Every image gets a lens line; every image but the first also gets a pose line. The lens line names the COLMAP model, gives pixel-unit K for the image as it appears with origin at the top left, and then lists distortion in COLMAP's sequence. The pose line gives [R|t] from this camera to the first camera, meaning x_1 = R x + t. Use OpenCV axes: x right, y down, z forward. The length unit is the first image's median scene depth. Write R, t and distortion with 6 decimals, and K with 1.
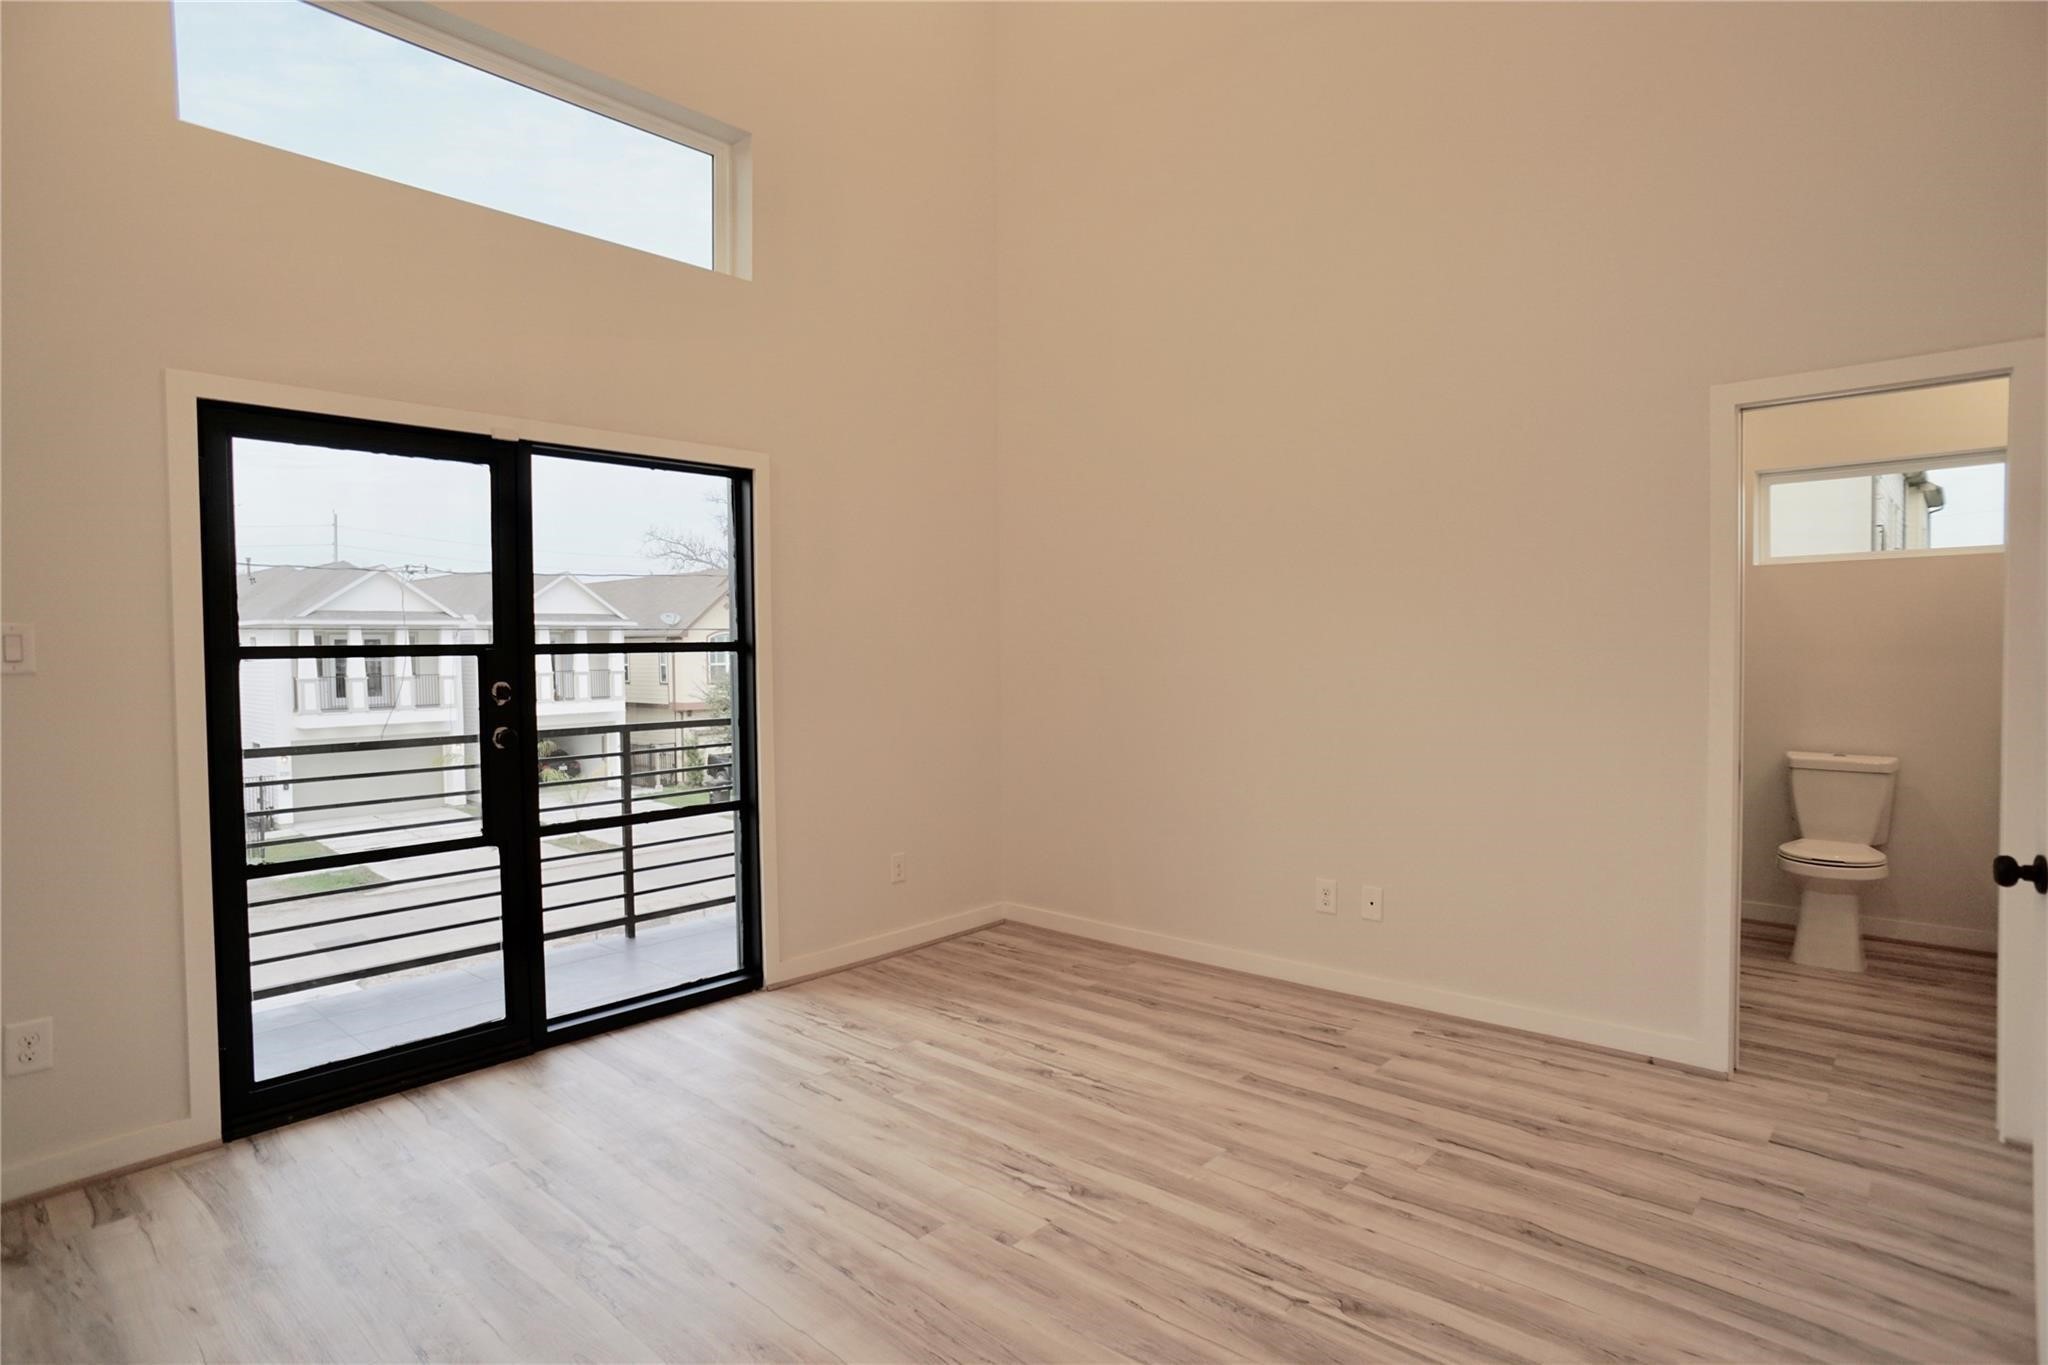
lens RADIAL K [[1080.3, 0, 1011.8], [0, 1080.3, 678.5], [0, 0, 1]] dist [-0.077658, 0.054158]
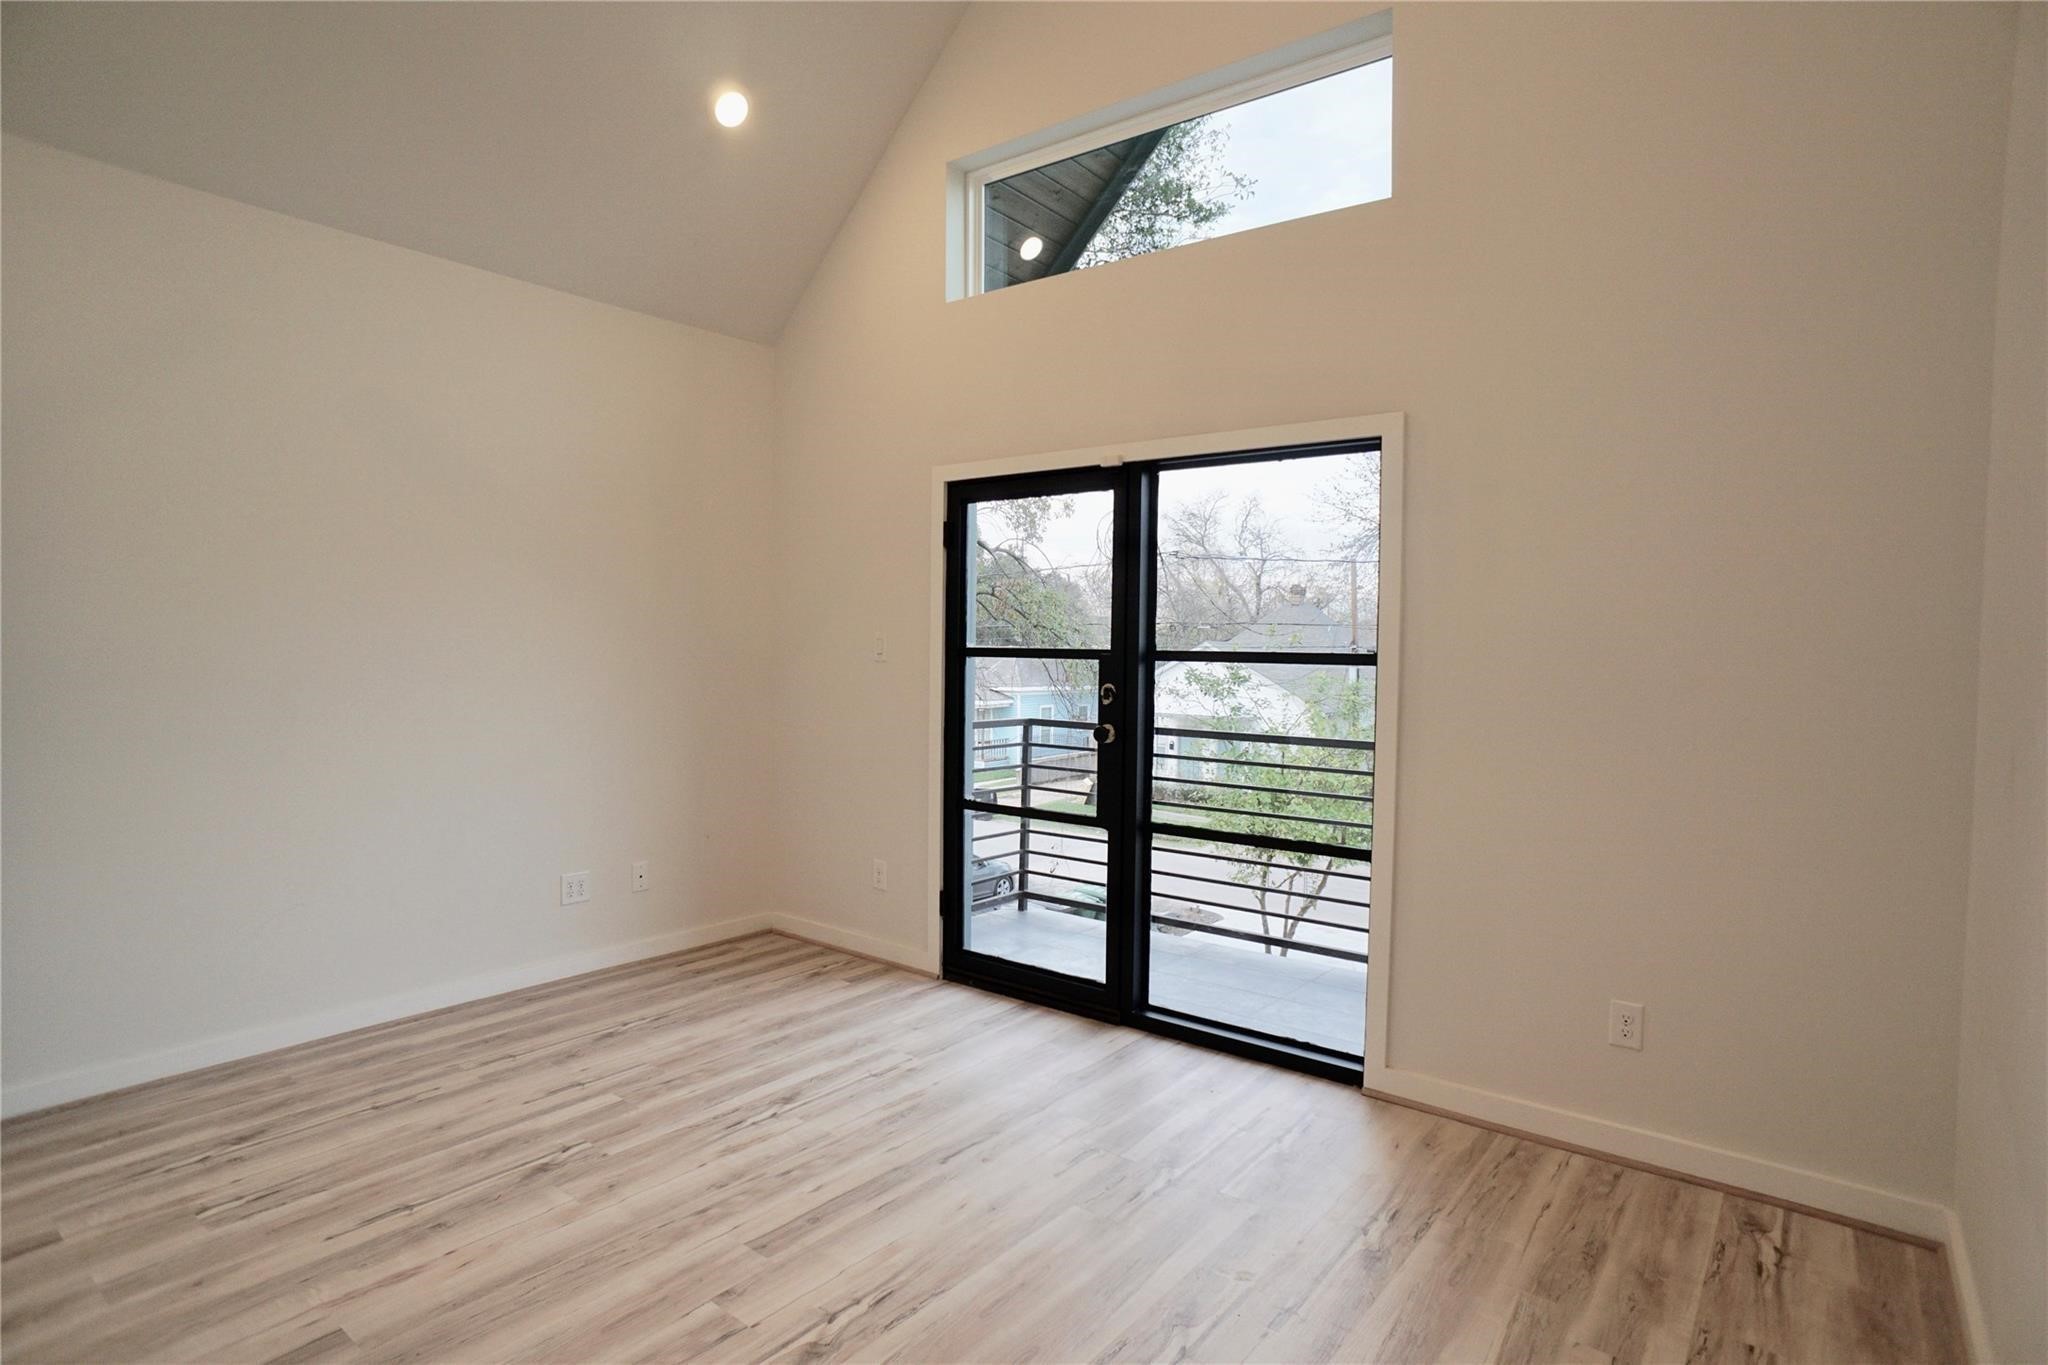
lens RADIAL K [[1080.3, 0, 1011.8], [0, 1080.3, 678.5], [0, 0, 1]] dist [-0.077658, 0.054158]
pose [[0.060885, 0.044261, -0.997163, 0.611856], [-0.042430, 0.998228, 0.041718, -0.042686], [0.997243, 0.039770, 0.062655, 0.786994]]
